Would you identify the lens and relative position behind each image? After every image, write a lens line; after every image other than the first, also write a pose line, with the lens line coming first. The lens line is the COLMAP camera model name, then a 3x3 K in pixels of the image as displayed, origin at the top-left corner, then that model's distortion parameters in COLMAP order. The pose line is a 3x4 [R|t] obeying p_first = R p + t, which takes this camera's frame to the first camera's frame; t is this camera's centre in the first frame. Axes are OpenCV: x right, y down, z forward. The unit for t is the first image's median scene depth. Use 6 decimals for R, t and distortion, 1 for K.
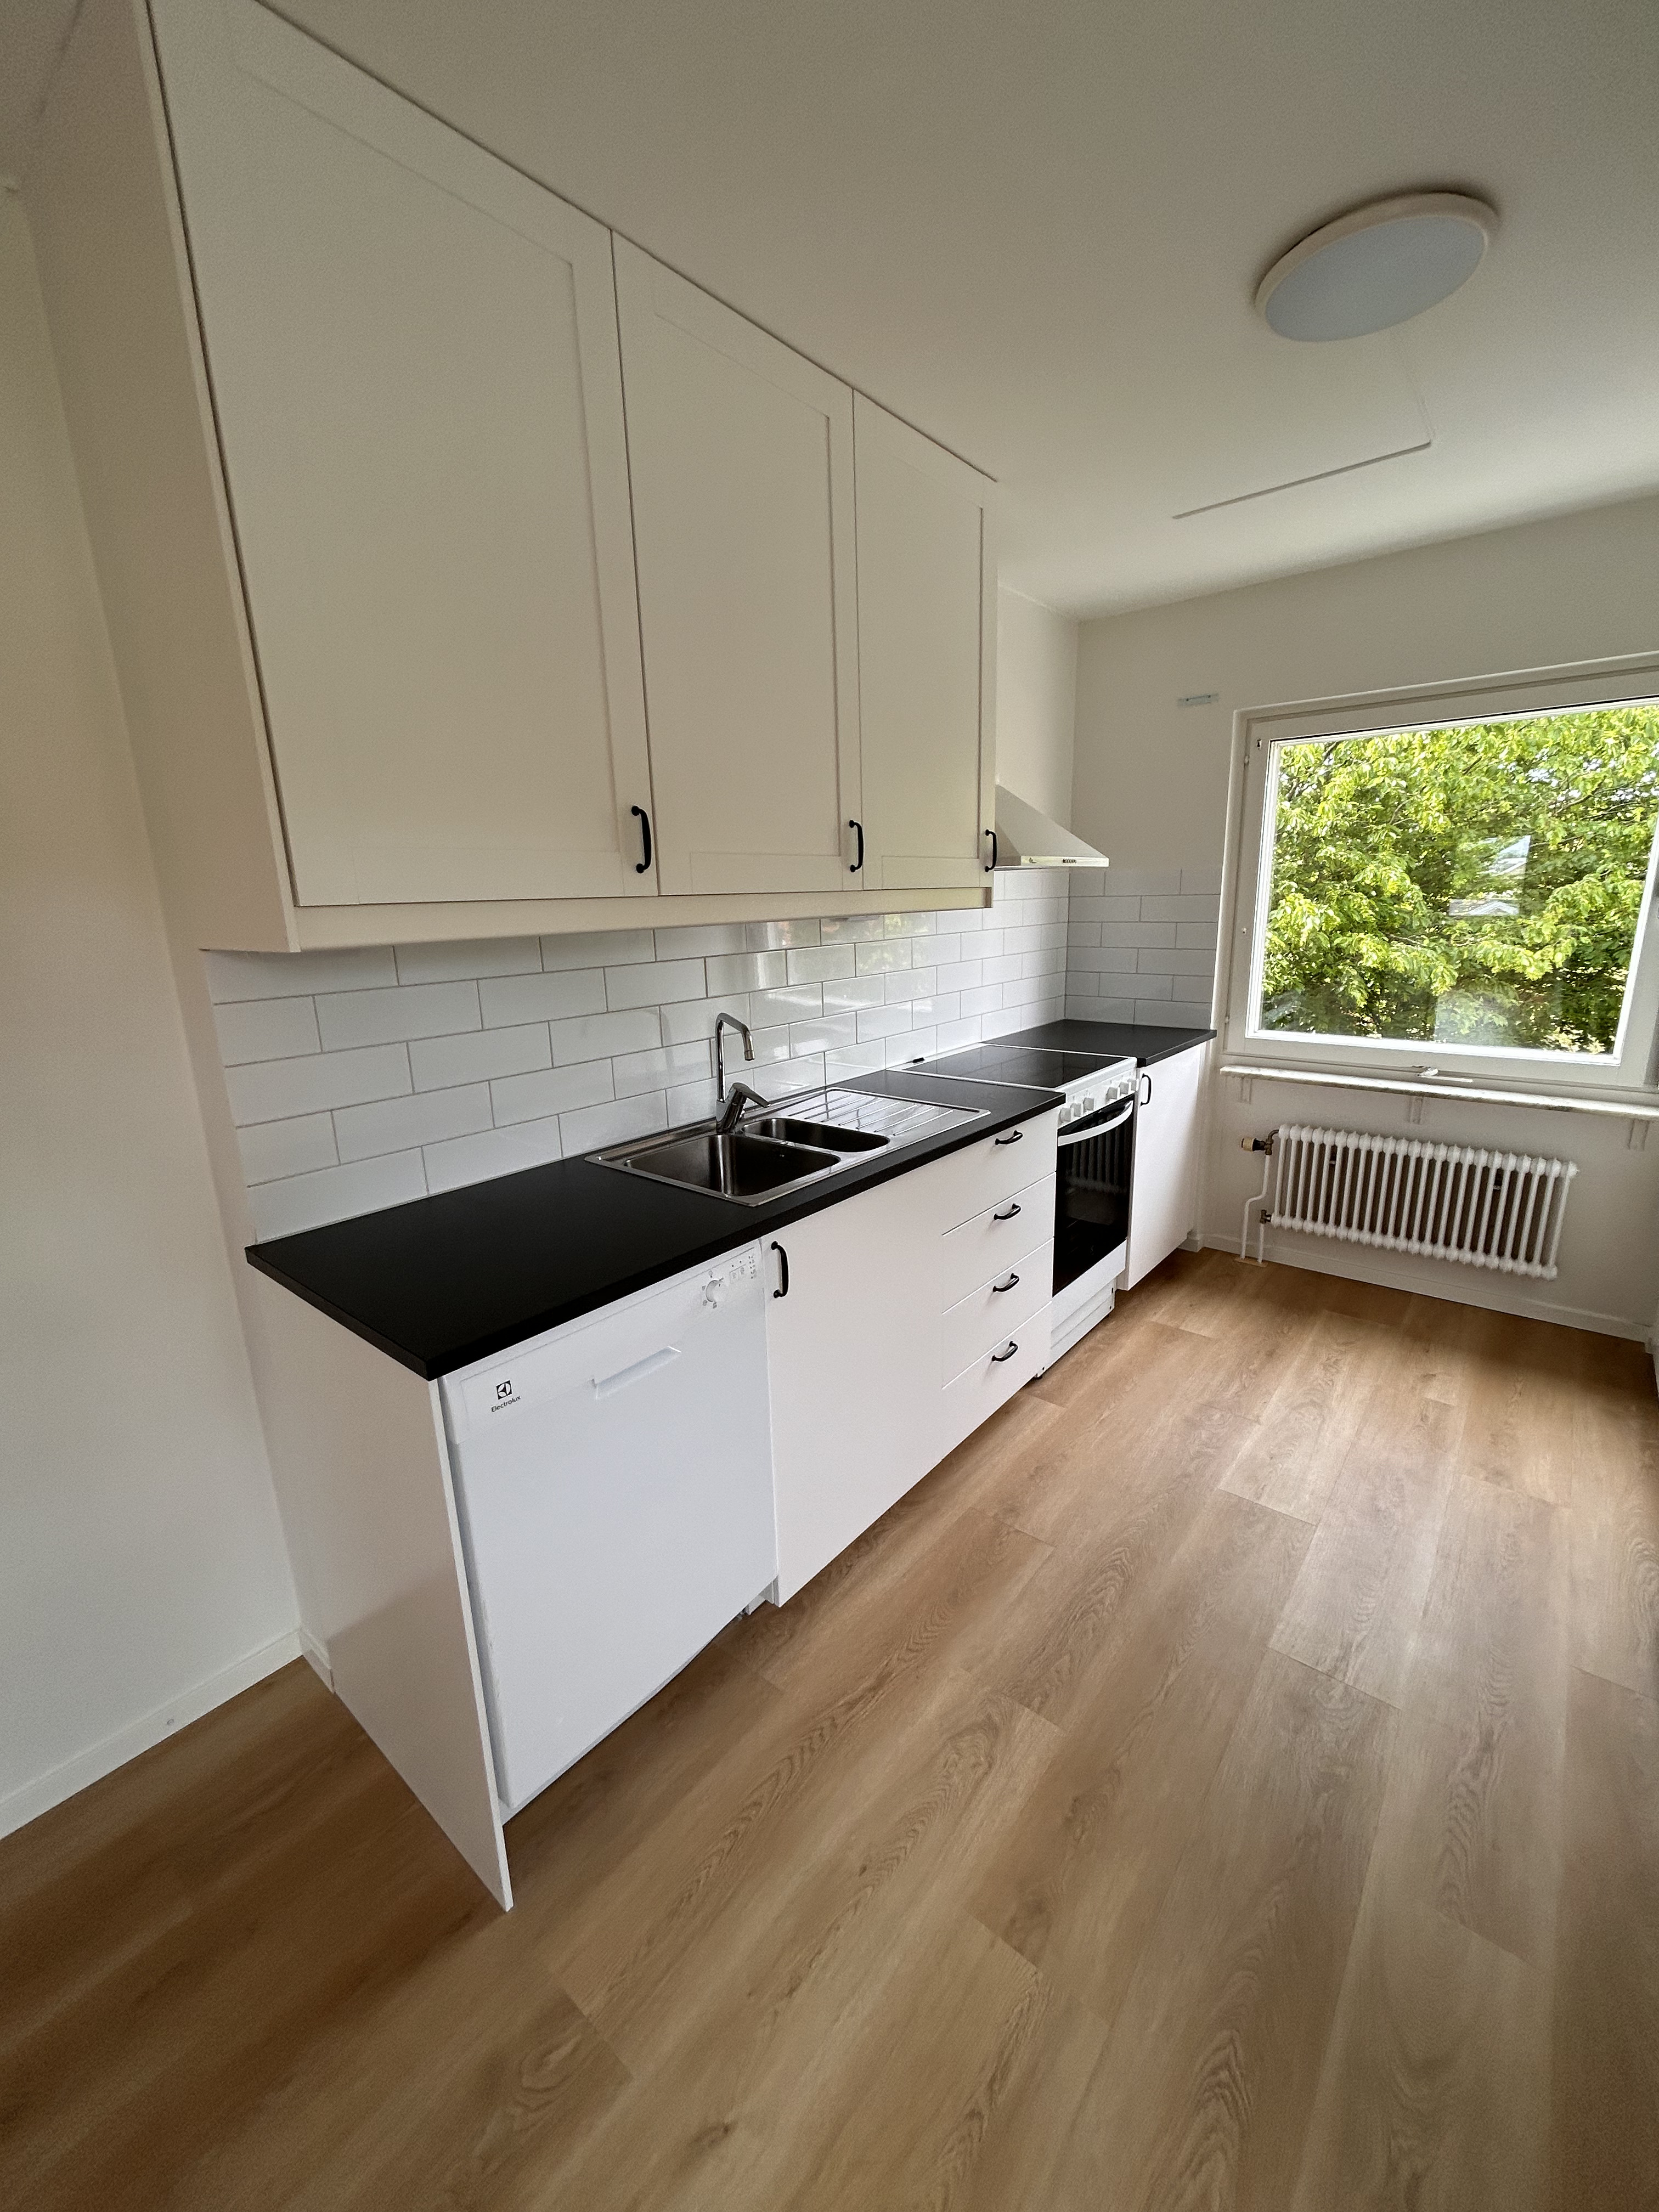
lens RADIAL K [[889.9, 0, 829.5], [0, 889.9, 1106.0], [0, 0, 1]] dist [-0.001116, 0.000510]
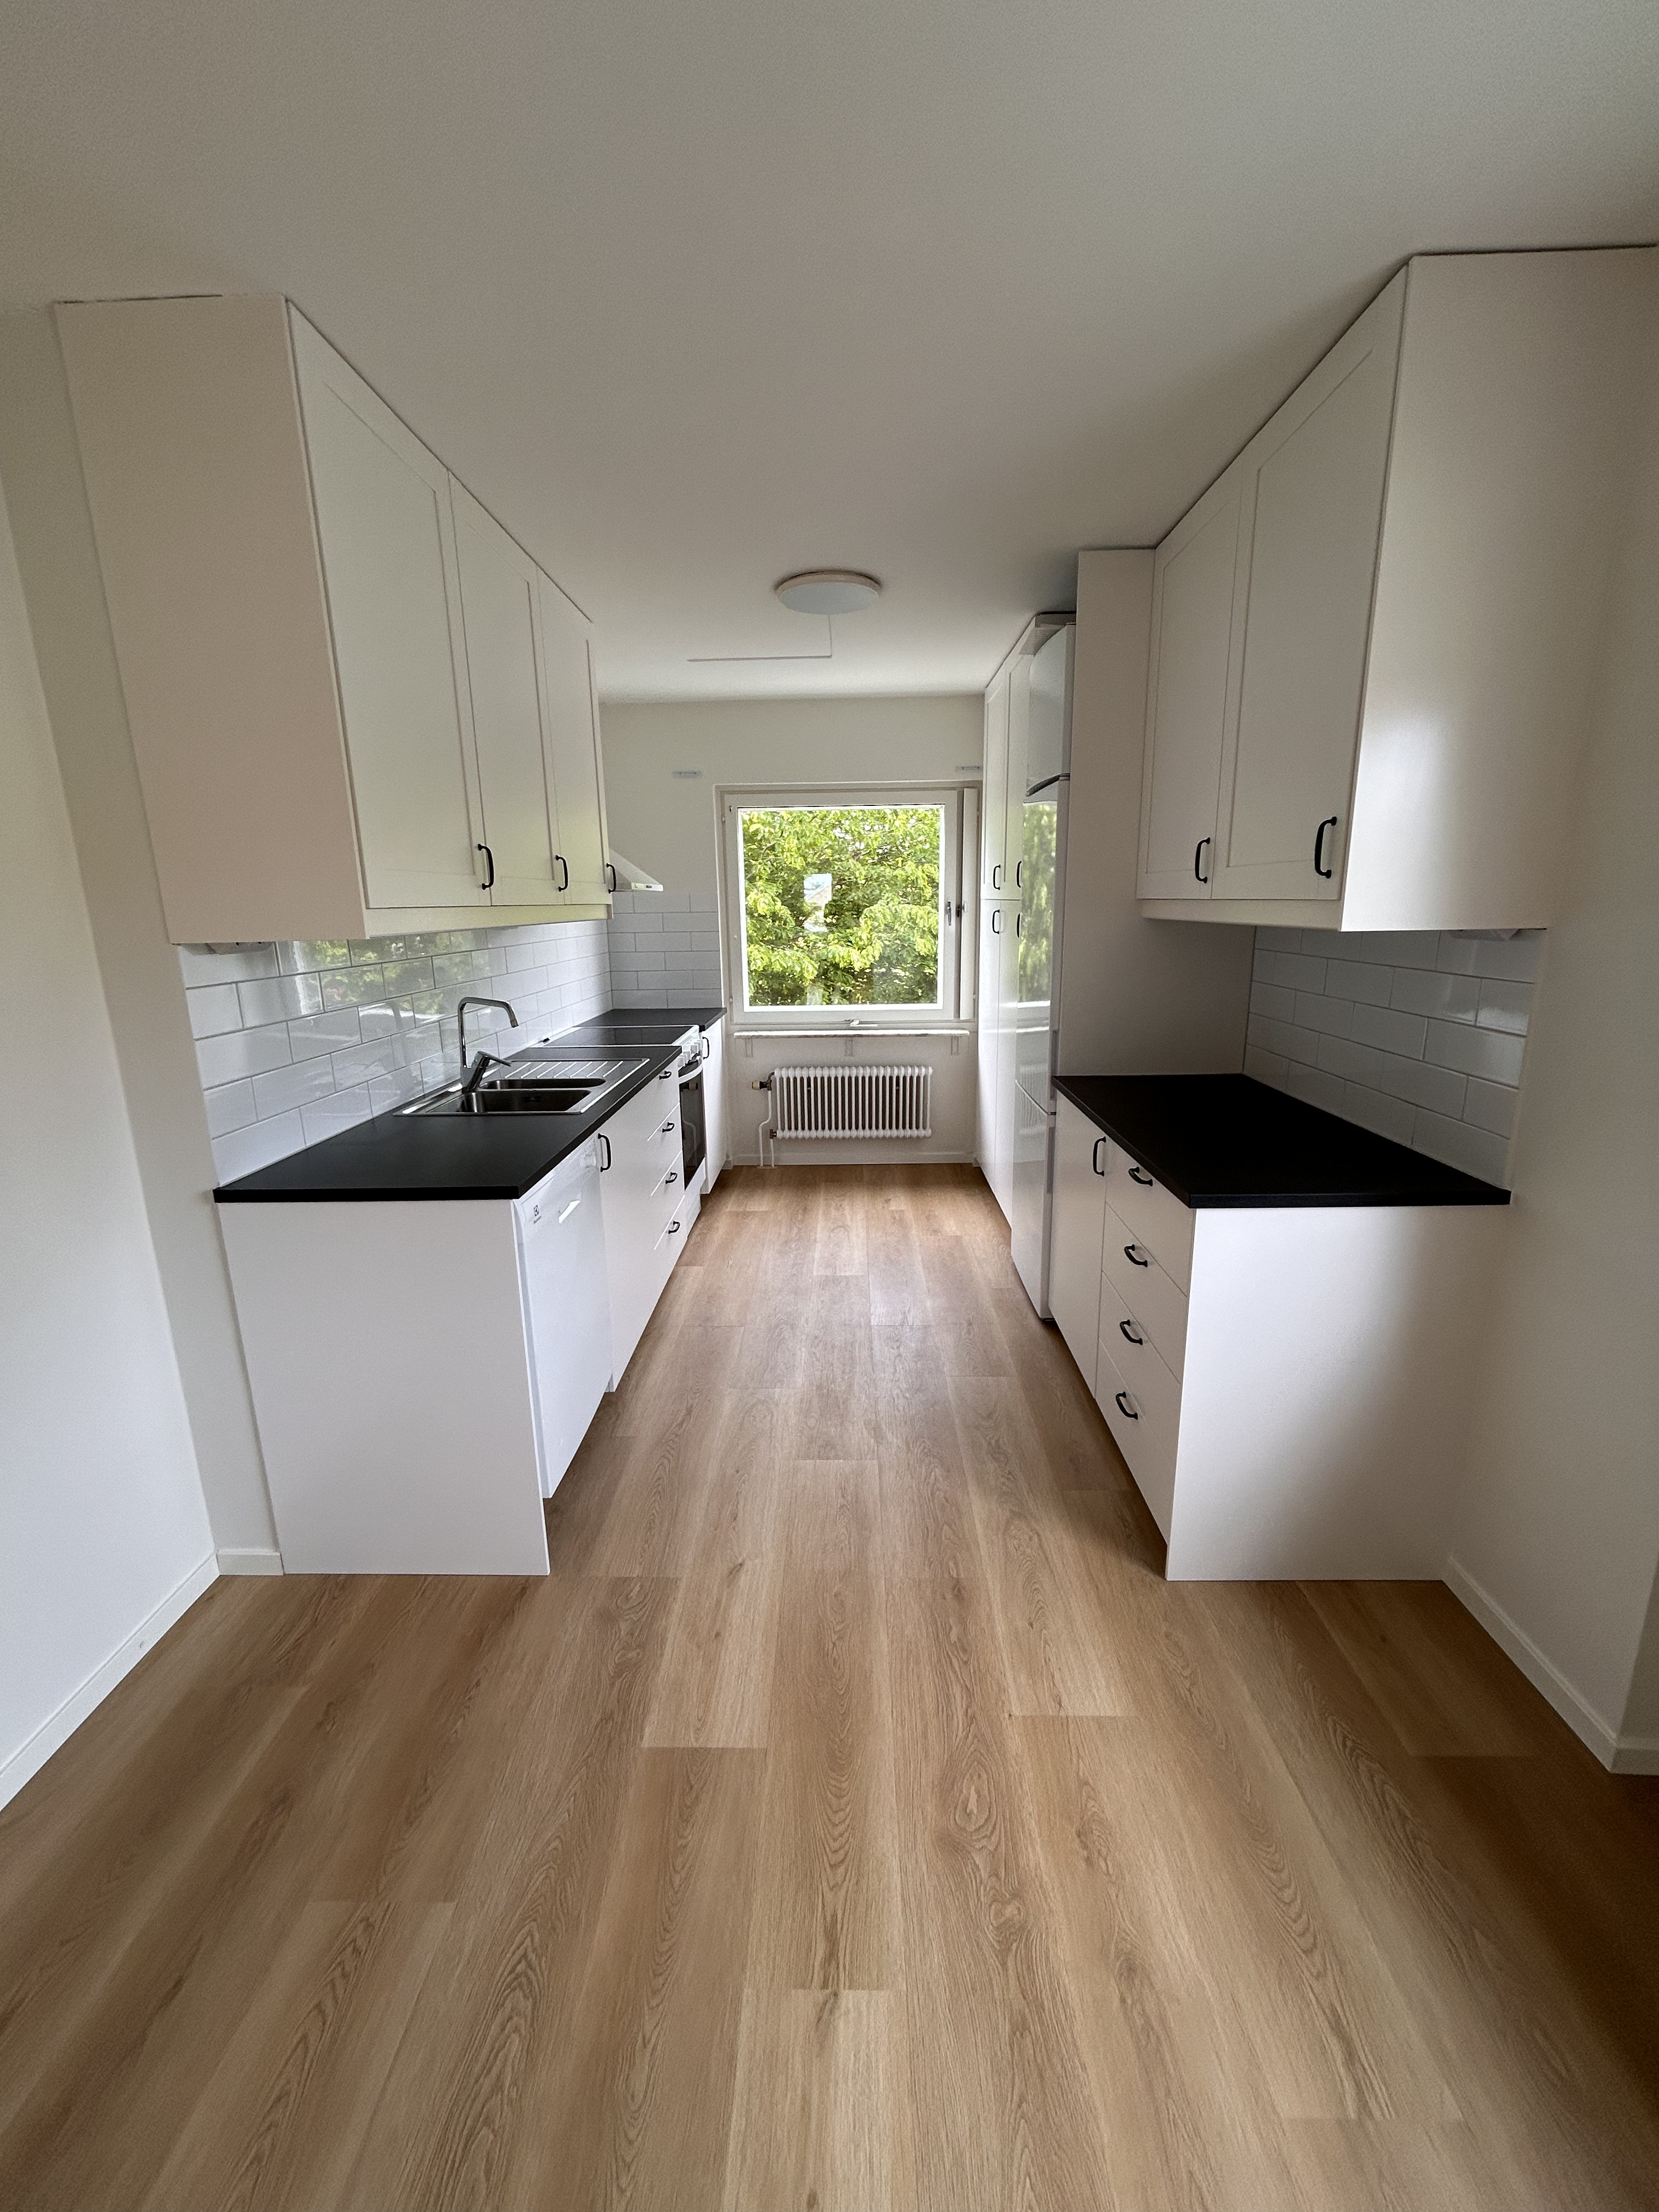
lens RADIAL K [[889.9, 0, 829.5], [0, 889.9, 1106.0], [0, 0, 1]] dist [-0.001116, 0.000510]
pose [[0.784483, -0.125540, 0.607311, -0.448454], [0.139695, 0.989899, 0.024178, 0.083396], [-0.604212, 0.065871, 0.794096, -0.298981]]
